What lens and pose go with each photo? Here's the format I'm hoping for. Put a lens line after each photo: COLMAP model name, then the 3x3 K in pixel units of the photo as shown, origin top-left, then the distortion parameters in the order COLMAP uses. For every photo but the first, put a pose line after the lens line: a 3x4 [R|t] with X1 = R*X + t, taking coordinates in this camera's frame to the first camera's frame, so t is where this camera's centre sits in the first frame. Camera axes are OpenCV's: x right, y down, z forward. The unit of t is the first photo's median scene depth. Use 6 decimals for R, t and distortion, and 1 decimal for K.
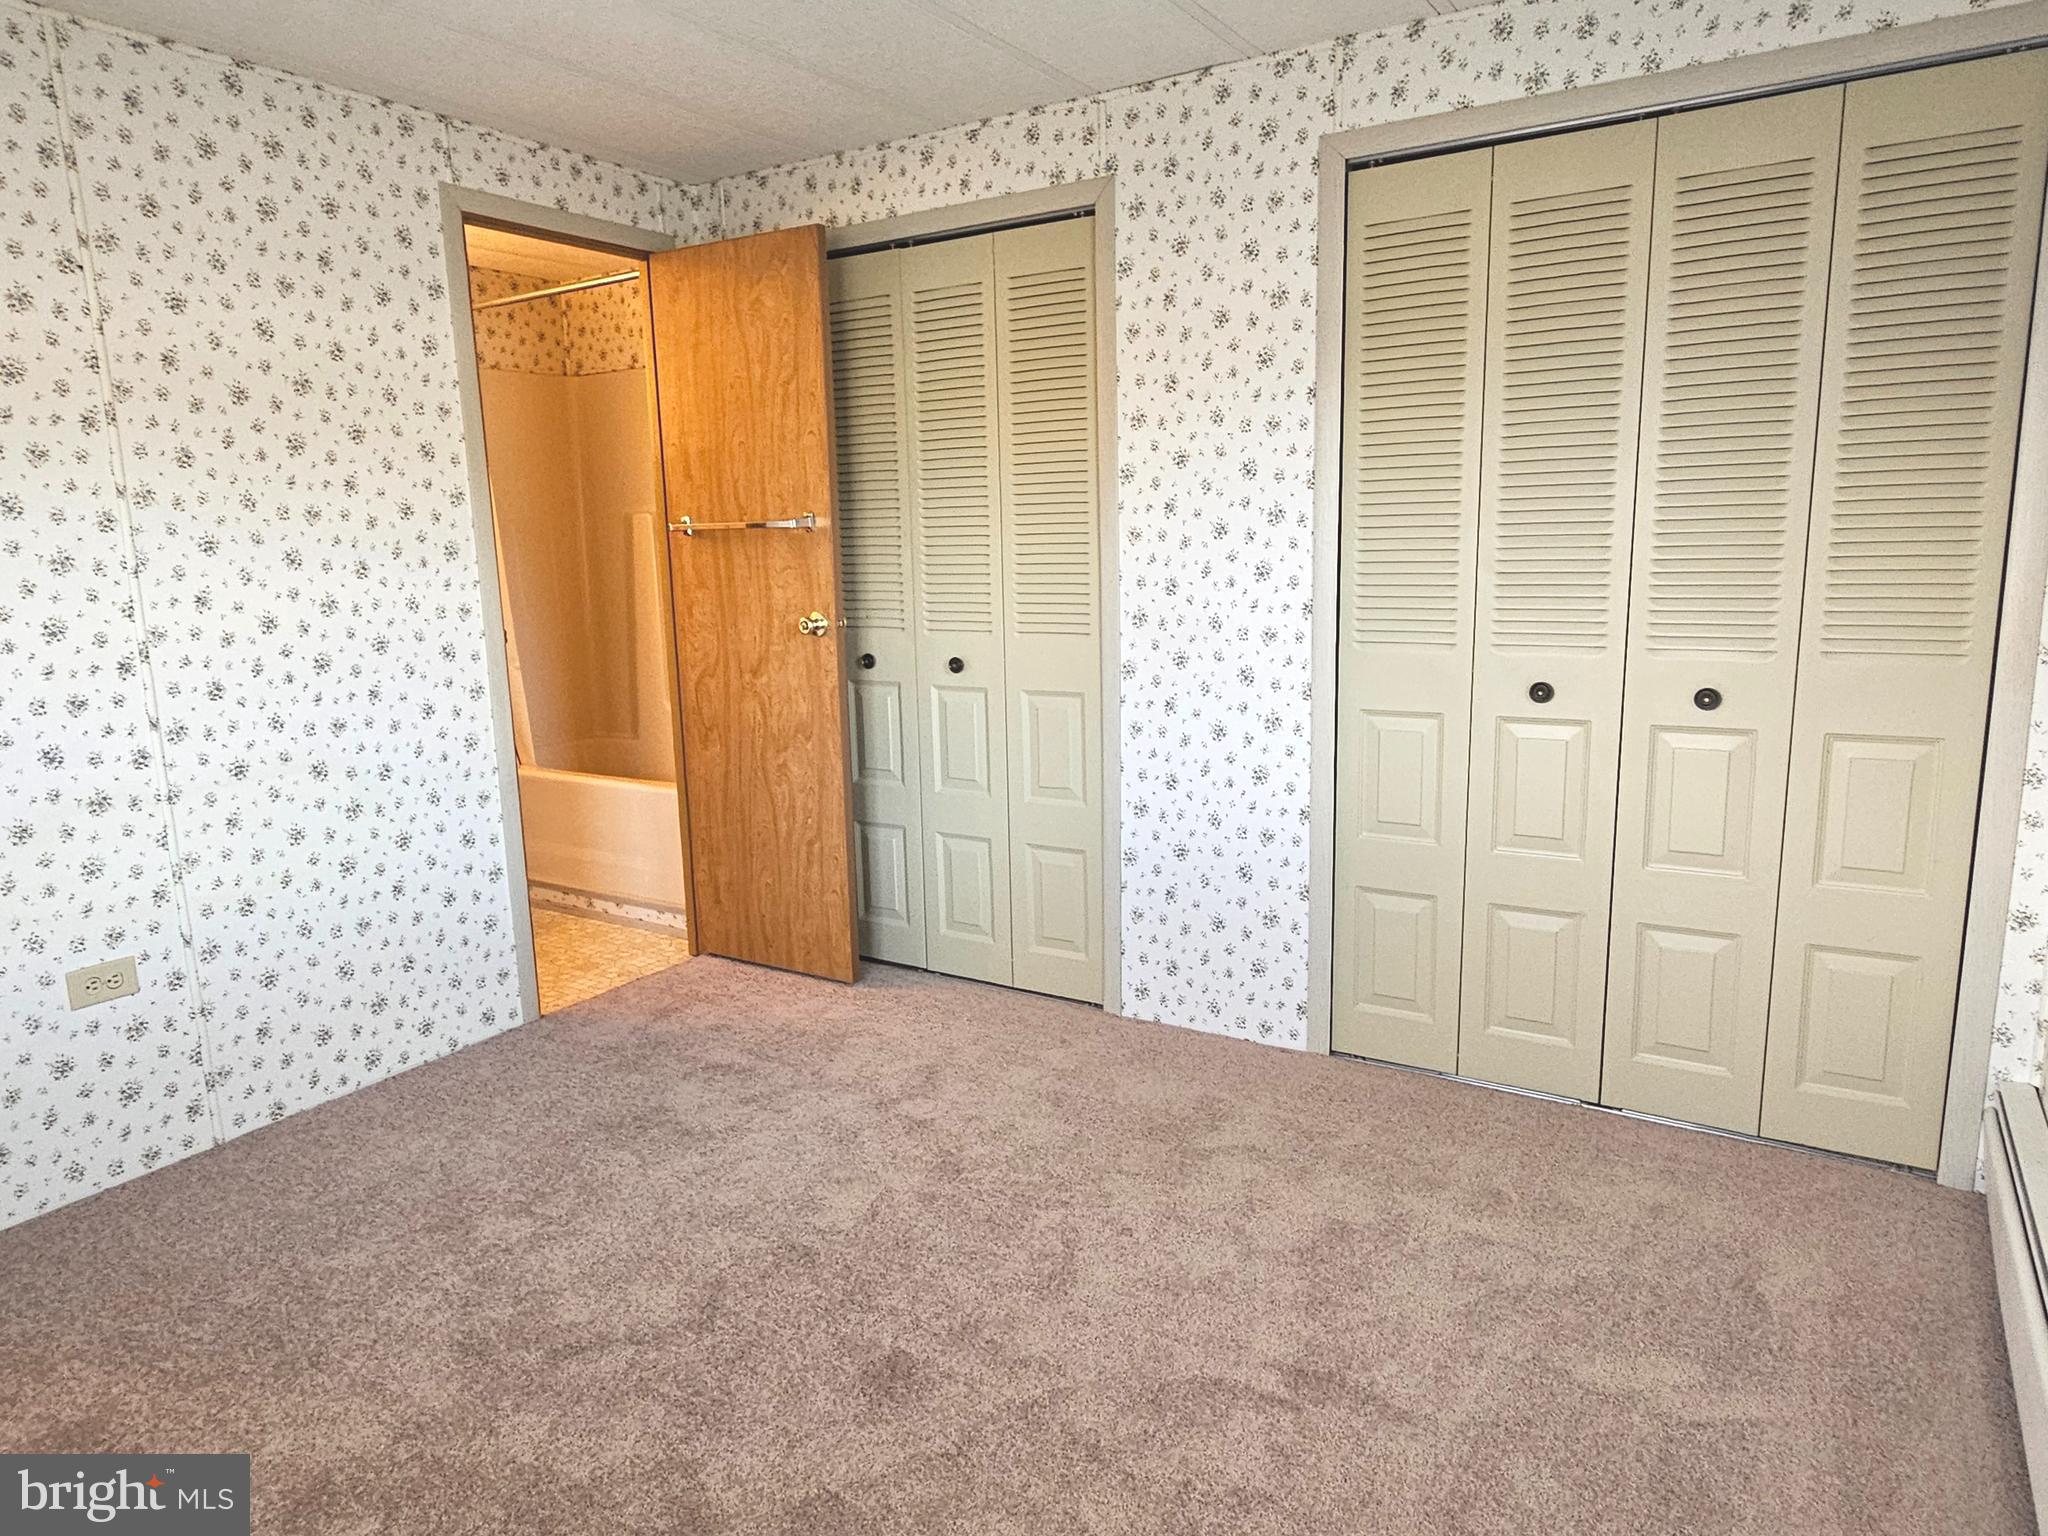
lens RADIAL K [[1303.6, 0, 1006.2], [0, 1303.6, 774.0], [0, 0, 1]] dist [-0.000219, -0.001361]
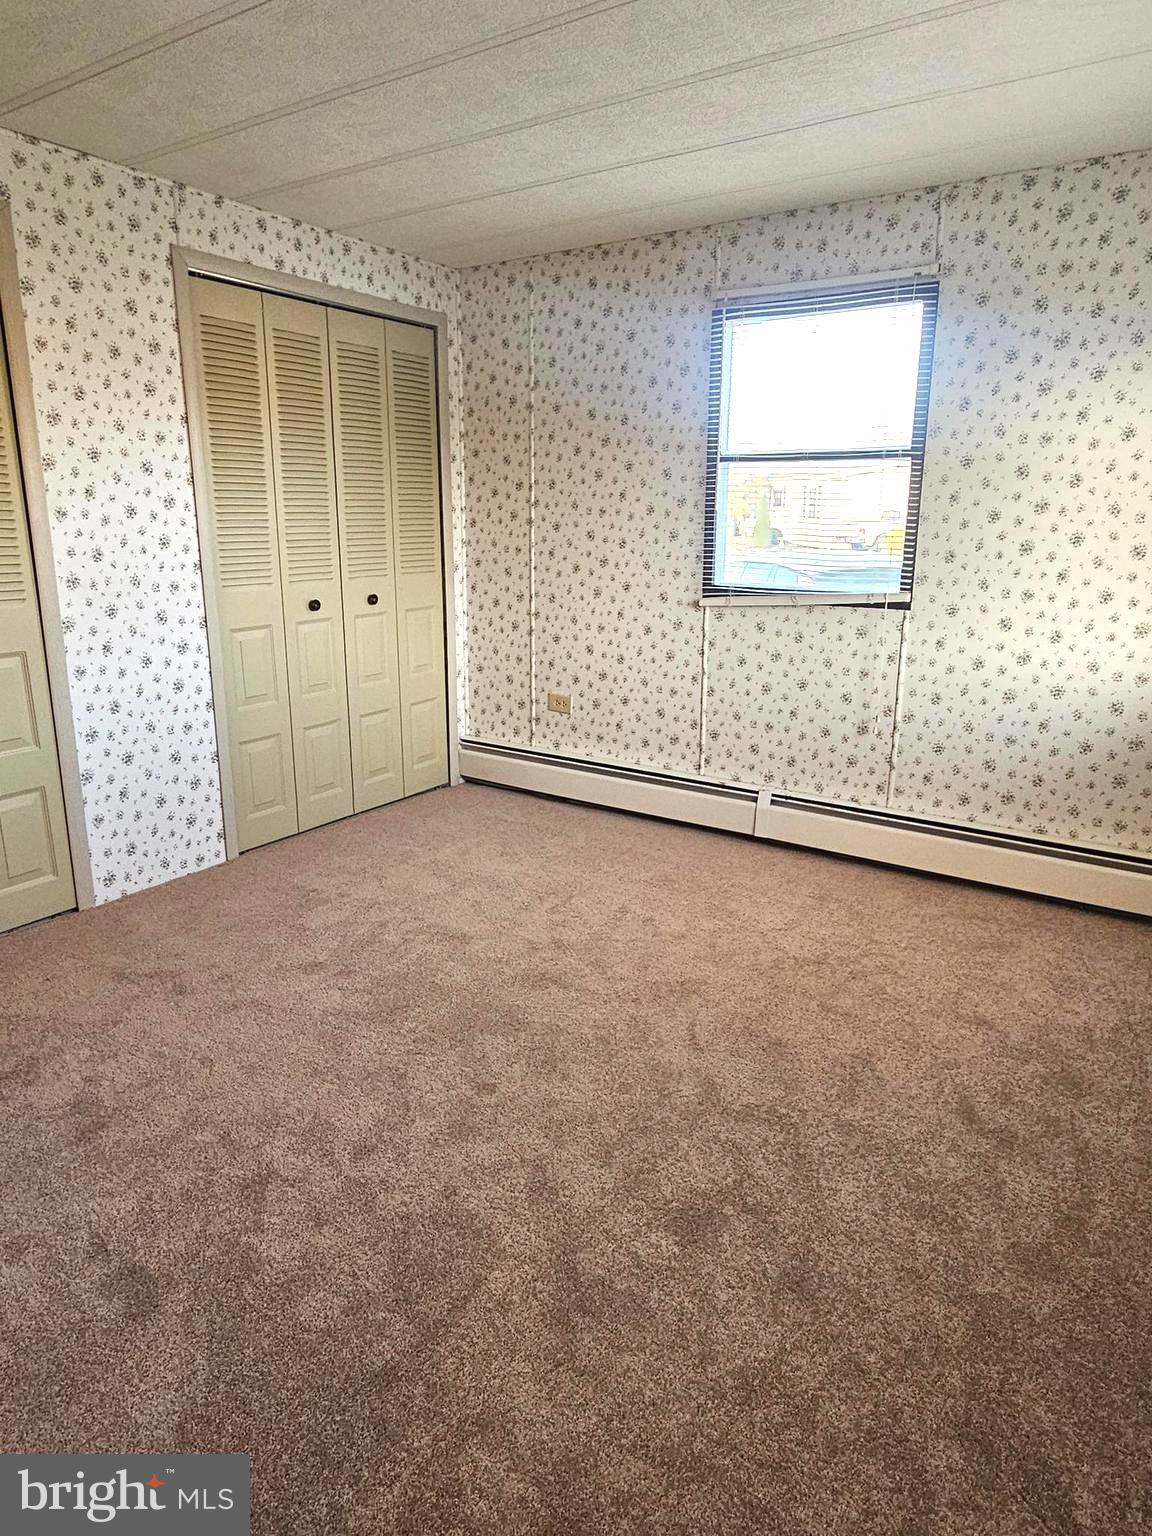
lens RADIAL K [[977.7, 0, 563.5], [0, 977.7, 761.5], [0, 0, 1]] dist [-0.000219, -0.001361]
pose [[0.013539, -0.218212, 0.975808, -0.888235], [0.181510, 0.960220, 0.212208, -0.072354], [-0.983296, 0.174246, 0.052608, 0.555804]]
